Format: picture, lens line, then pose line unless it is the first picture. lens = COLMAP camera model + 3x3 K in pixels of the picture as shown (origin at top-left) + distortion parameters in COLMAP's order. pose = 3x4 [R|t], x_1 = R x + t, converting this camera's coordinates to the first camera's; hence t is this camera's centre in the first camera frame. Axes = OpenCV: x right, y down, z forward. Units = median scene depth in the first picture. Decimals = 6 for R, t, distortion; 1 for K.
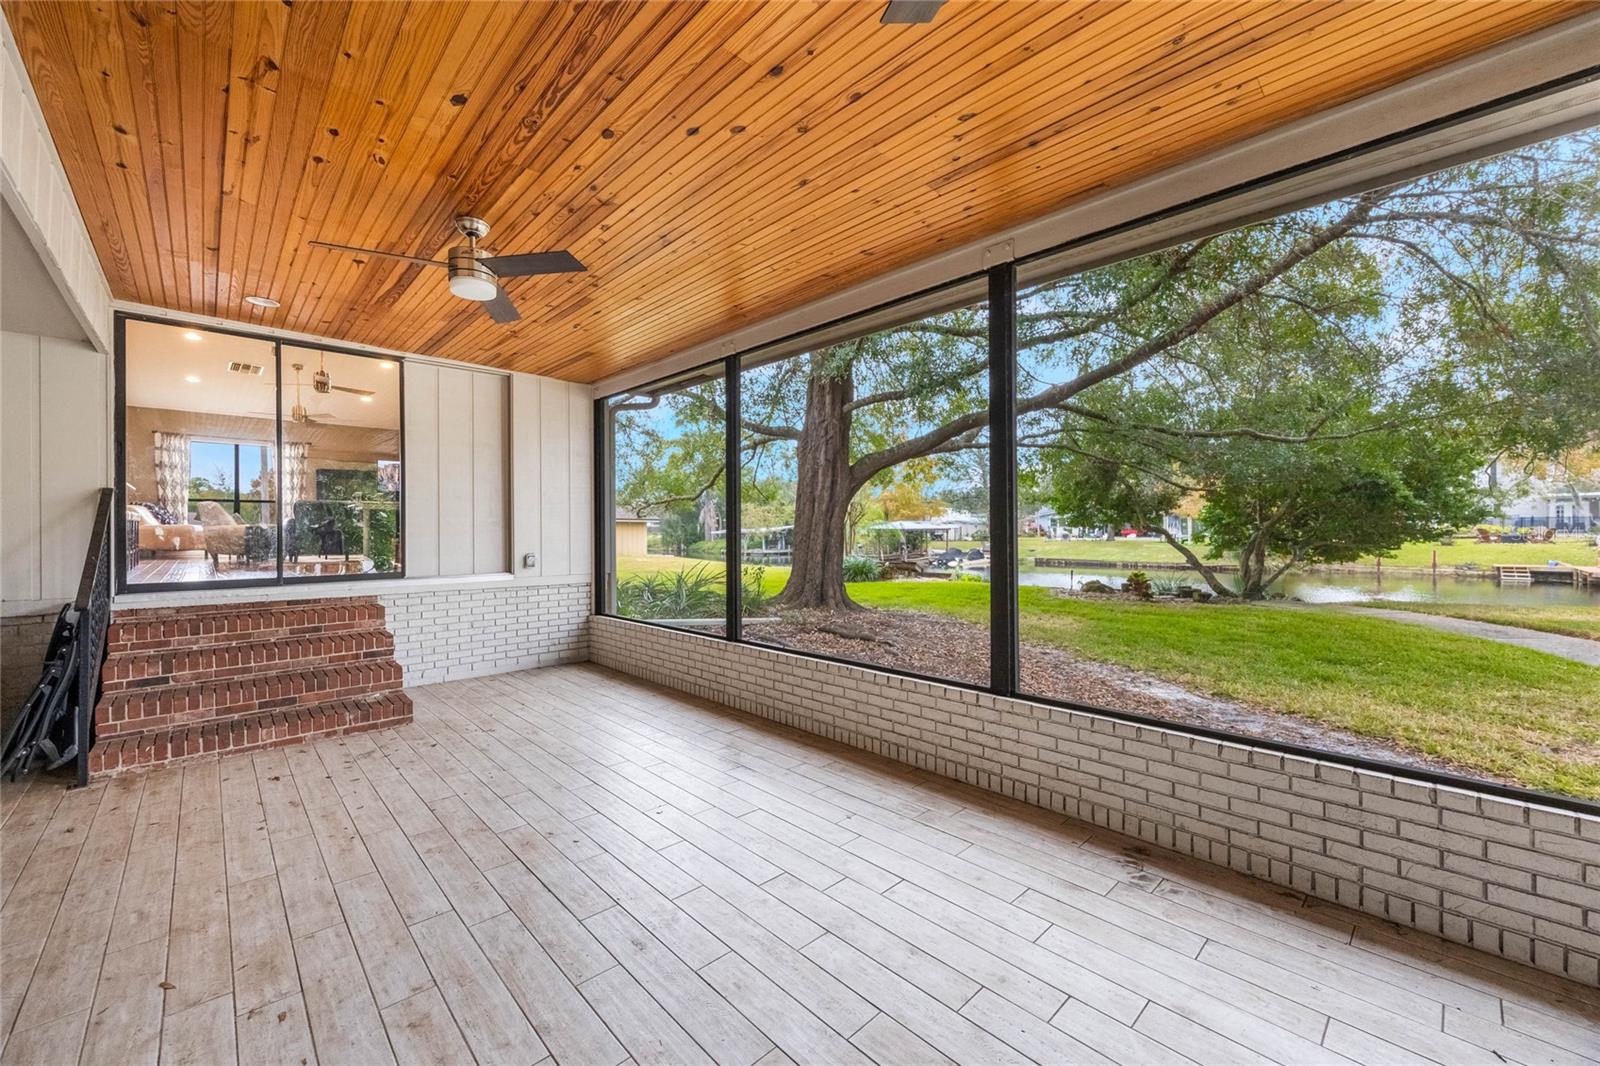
lens RADIAL K [[620.1, 0, 800.0], [0, 620.1, 533.0], [0, 0, 1]] dist [-0.000486, -0.000139]
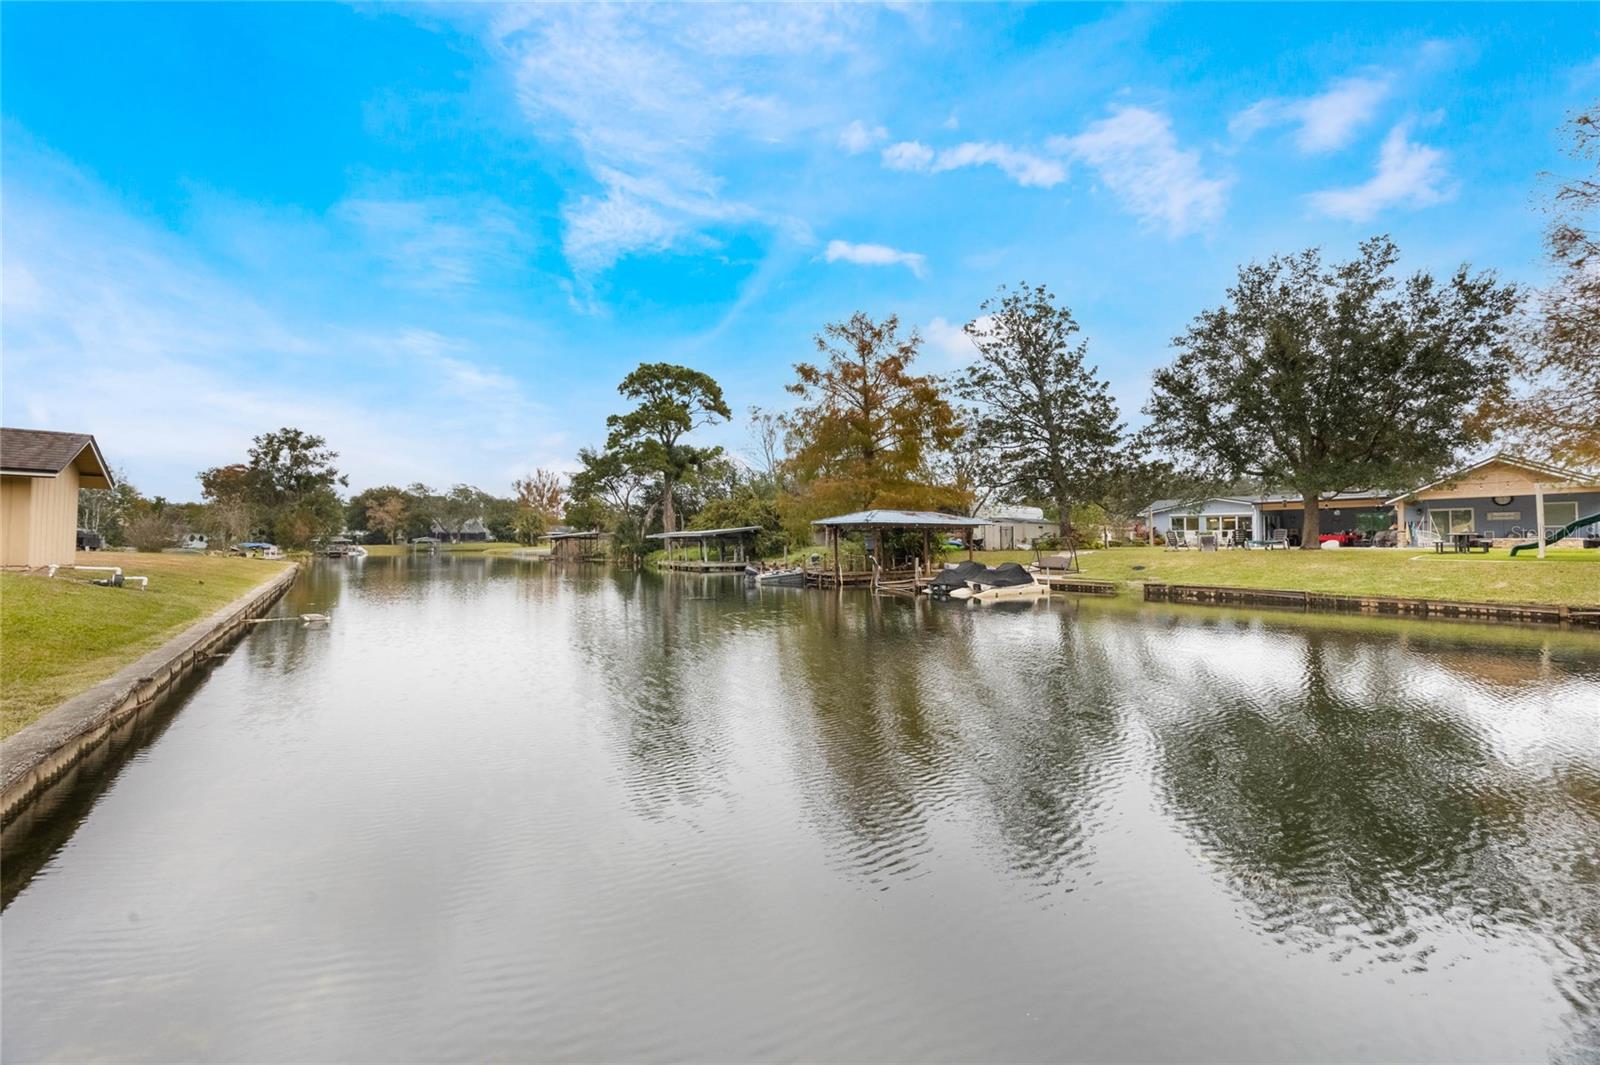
lens RADIAL K [[620.1, 0, 800.0], [0, 620.1, 532.5], [0, 0, 1]] dist [-0.000486, -0.000139]
pose [[0.989046, 0.002099, -0.147592, 0.177103], [-0.005589, 0.999714, -0.023239, 0.012808], [0.147501, 0.023809, 0.988775, 0.461356]]
